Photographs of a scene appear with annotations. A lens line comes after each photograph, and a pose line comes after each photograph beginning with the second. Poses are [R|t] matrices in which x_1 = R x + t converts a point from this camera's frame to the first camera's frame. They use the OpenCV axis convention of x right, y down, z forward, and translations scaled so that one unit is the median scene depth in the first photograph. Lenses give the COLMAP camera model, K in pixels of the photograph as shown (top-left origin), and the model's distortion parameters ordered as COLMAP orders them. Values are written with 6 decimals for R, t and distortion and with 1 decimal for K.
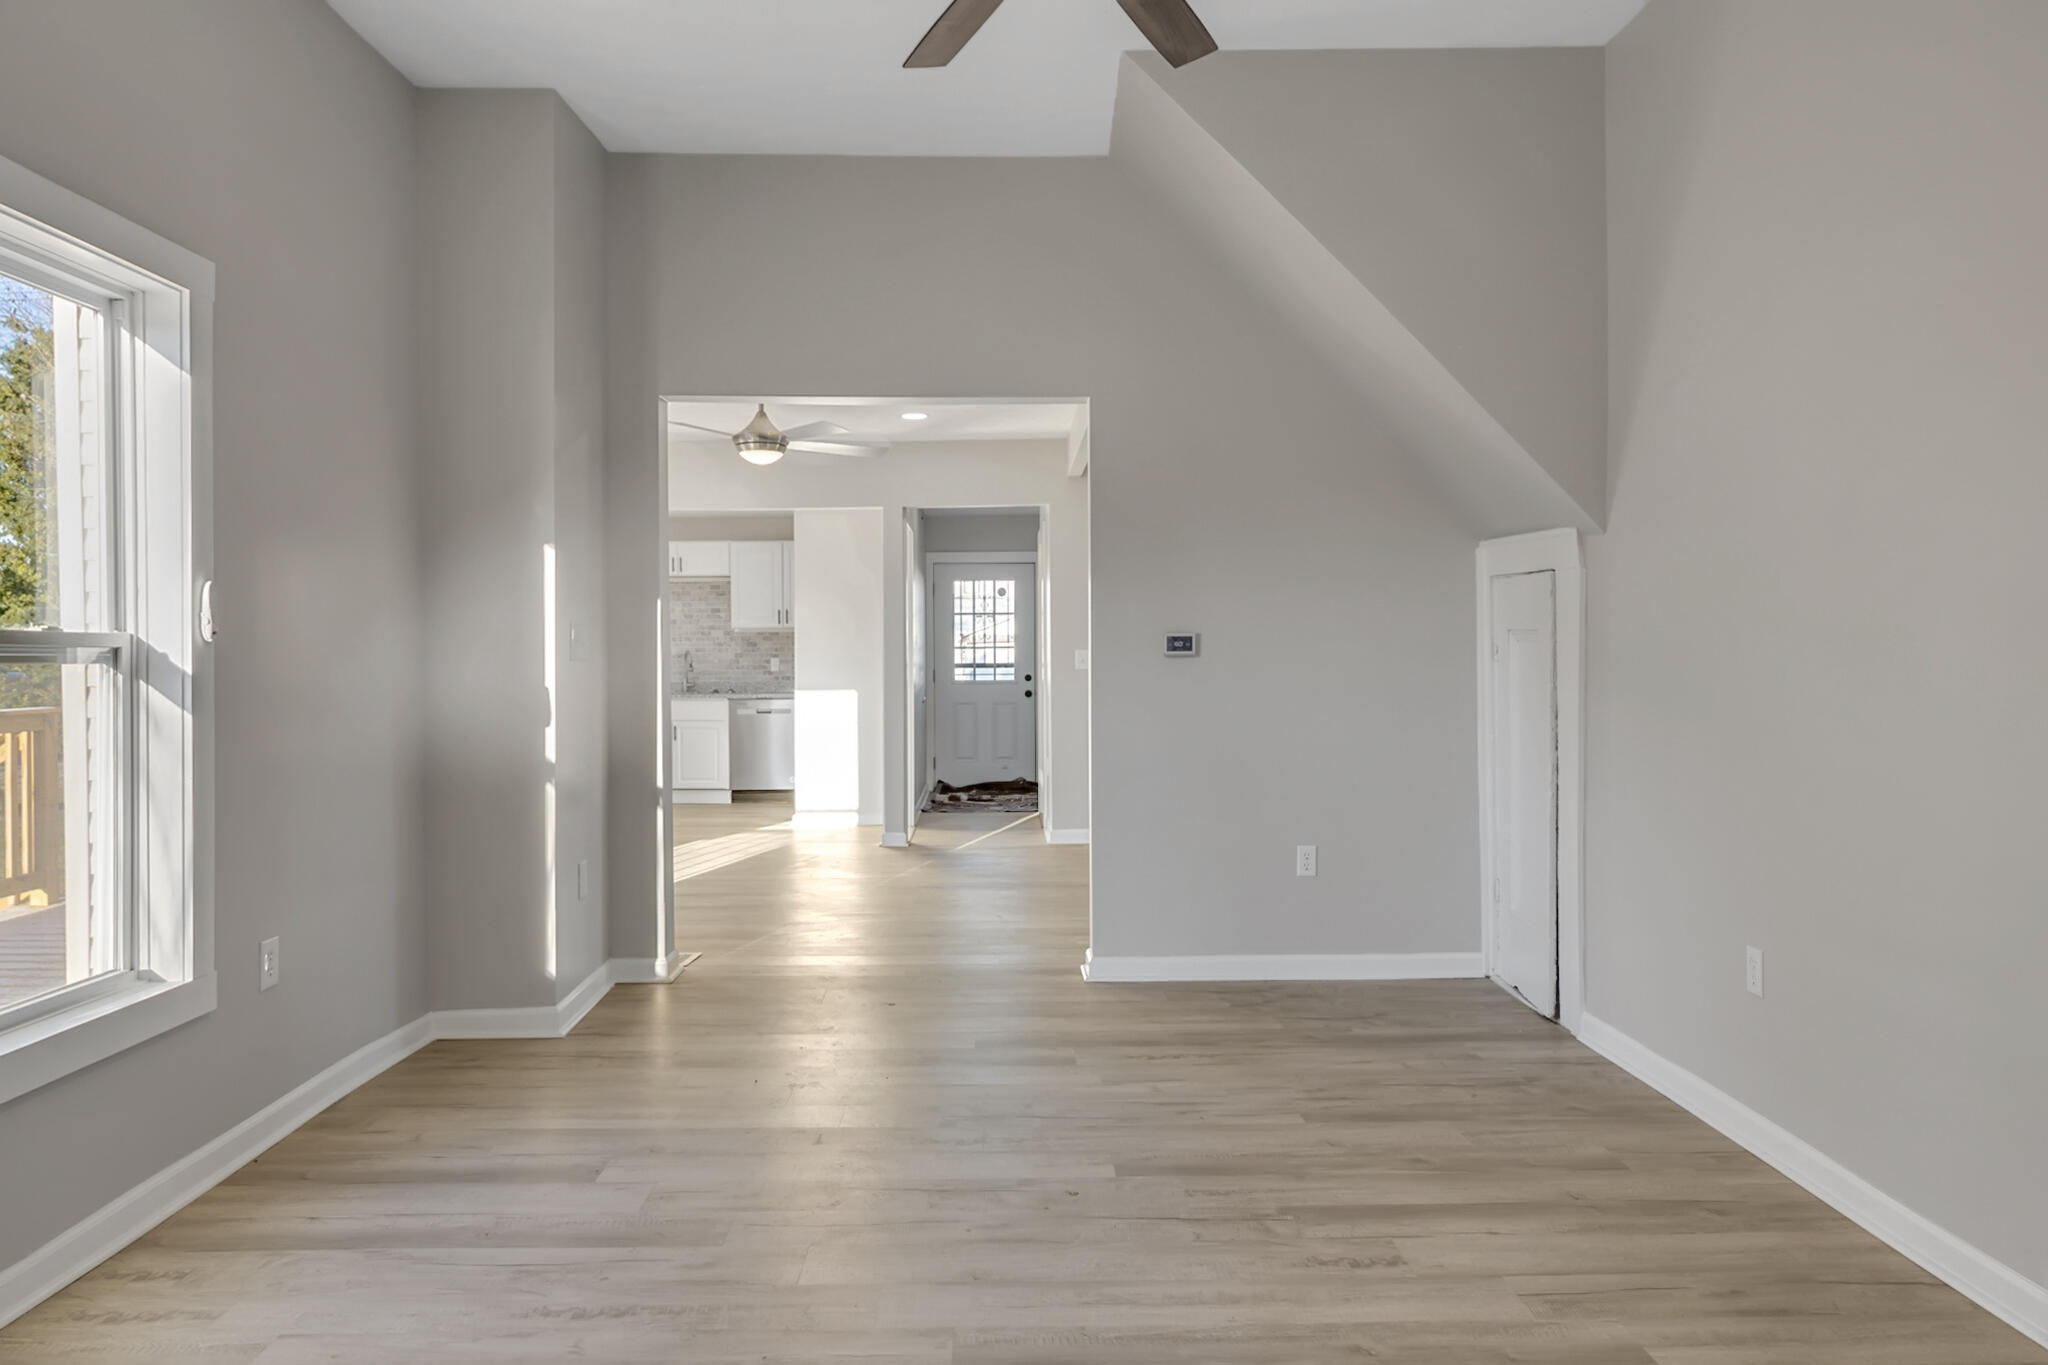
lens RADIAL K [[1410.9, 0, 1003.0], [0, 1410.9, 687.6], [0, 0, 1]] dist [0.001697, 0.003322]
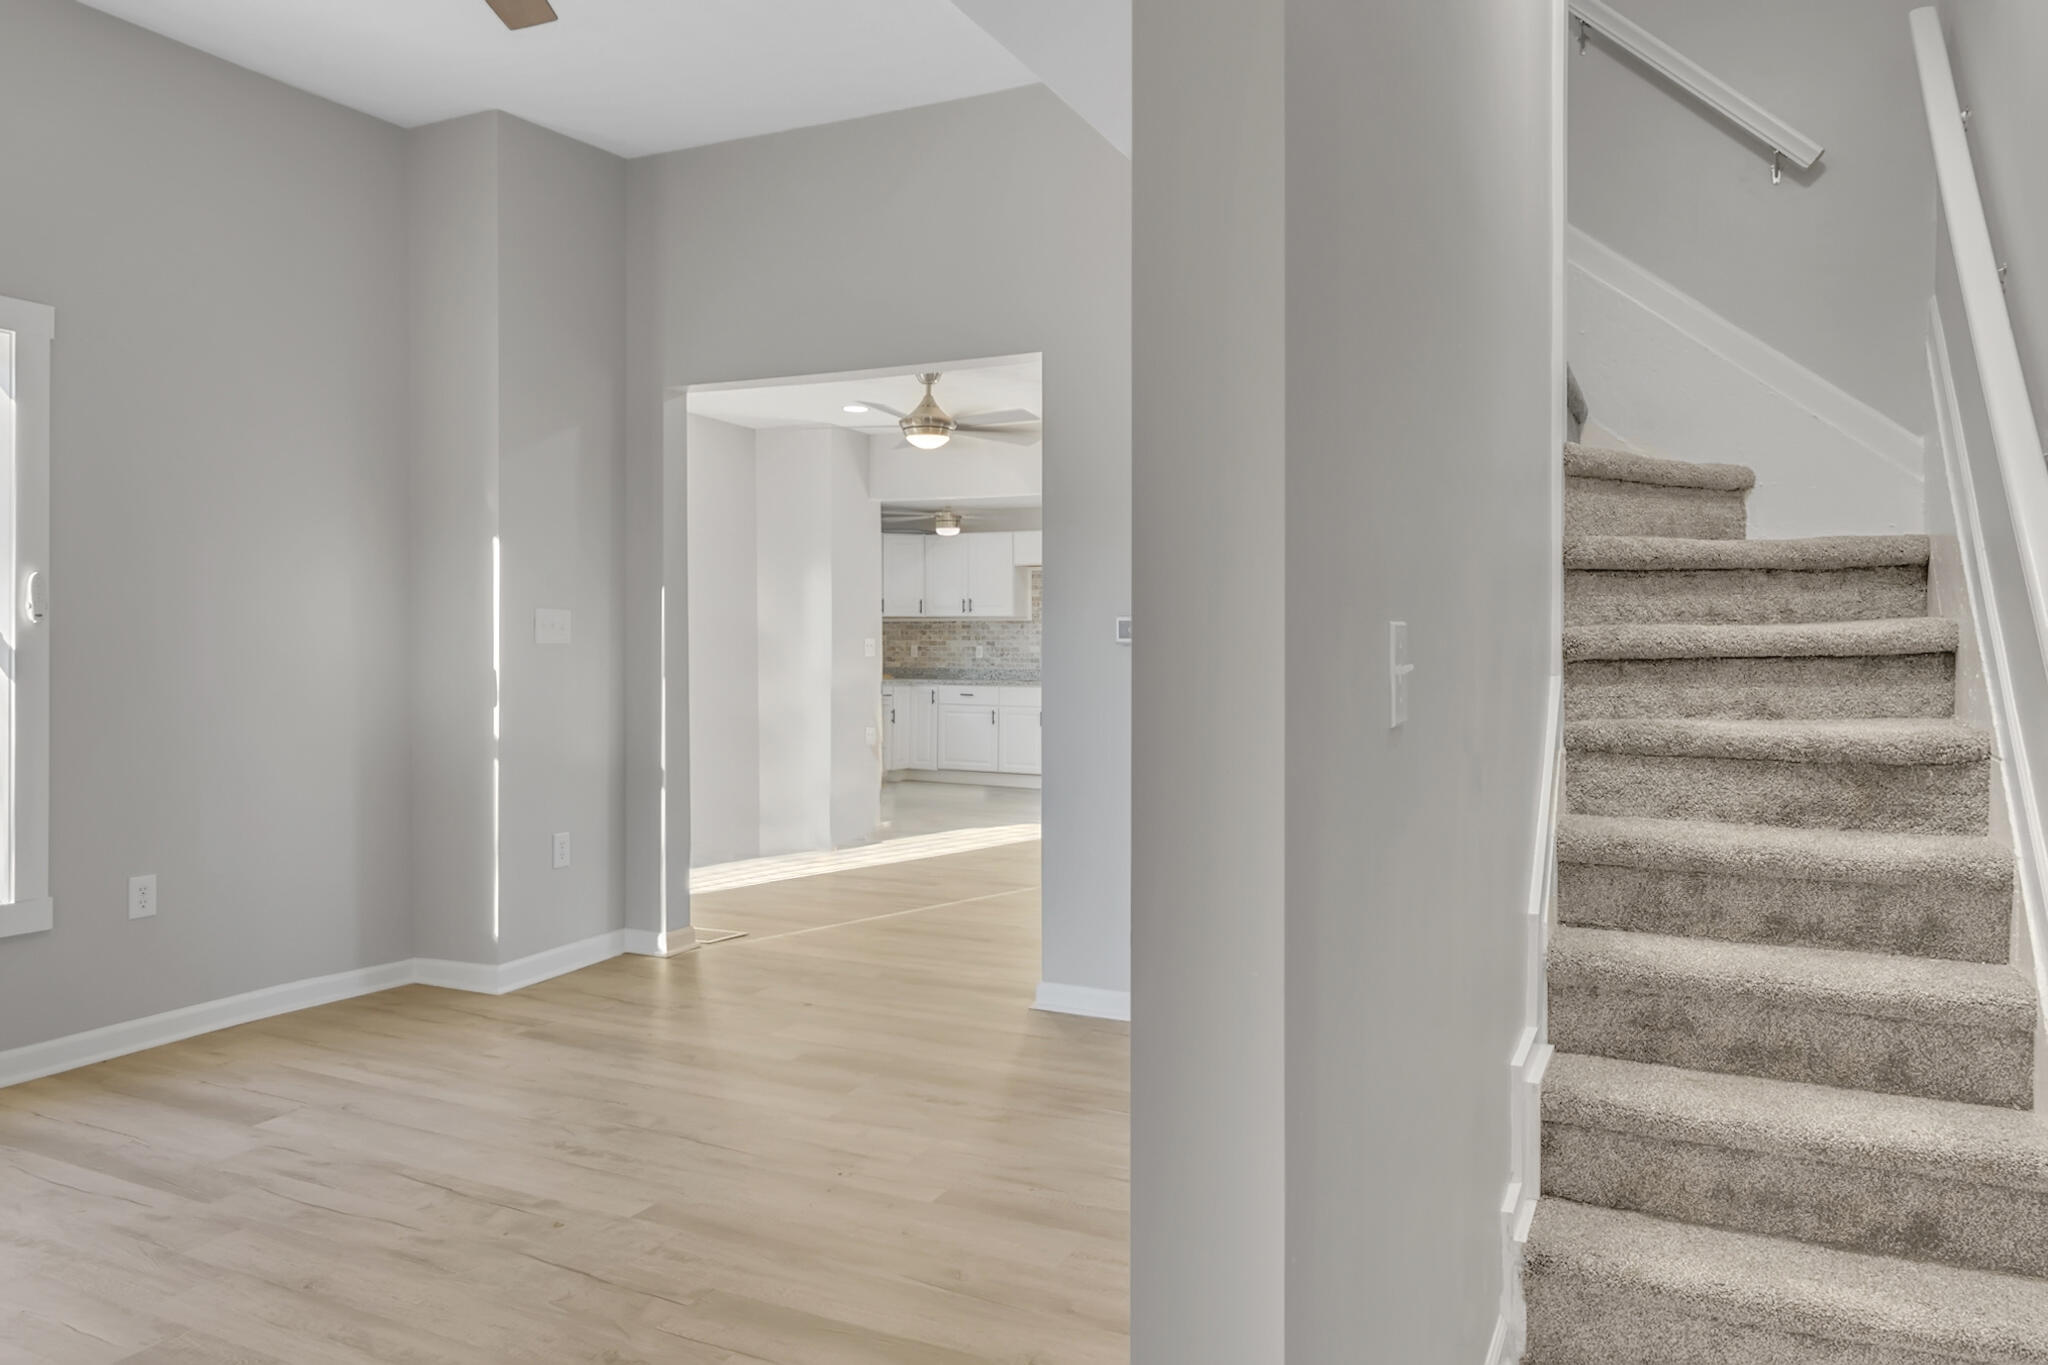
lens RADIAL K [[1410.9, 0, 963.9], [0, 1410.9, 683.9], [0, 0, 1]] dist [0.001697, 0.003322]
pose [[0.881081, 0.019298, -0.472572, 0.665527], [-0.018155, 0.999811, 0.006979, -0.003144], [0.472617, 0.002430, 0.881264, 0.298005]]
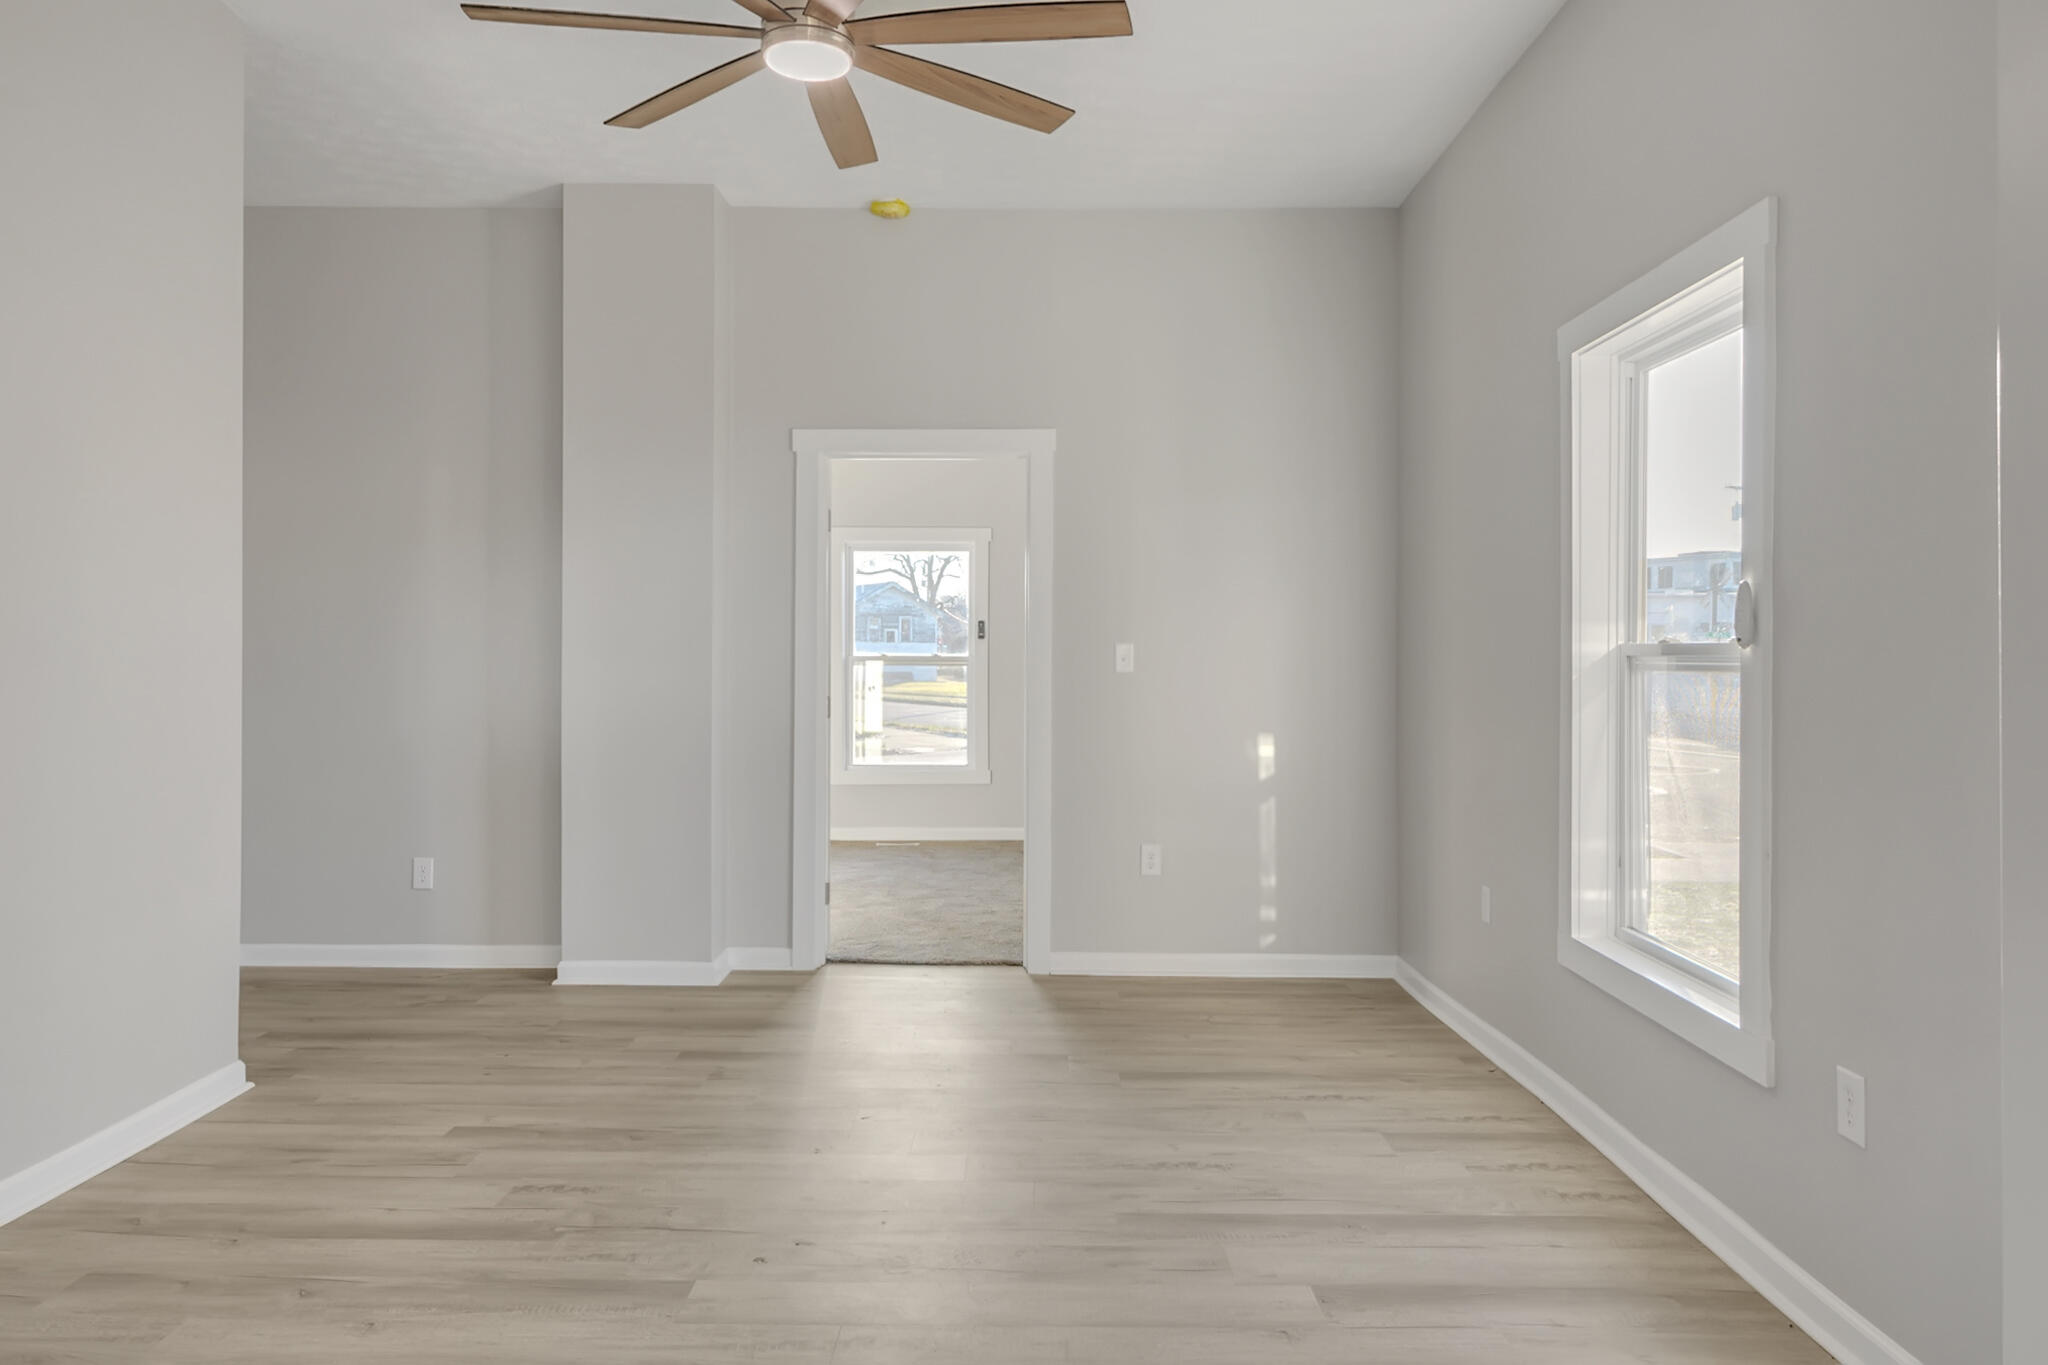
lens RADIAL K [[1410.9, 0, 1030.2], [0, 1410.9, 673.0], [0, 0, 1]] dist [0.001697, 0.003322]
pose [[-0.999969, 0.000895, 0.007768, -0.123507], [0.001121, 0.999575, 0.029114, -0.041411], [-0.007738, 0.029122, -0.999546, 1.781007]]
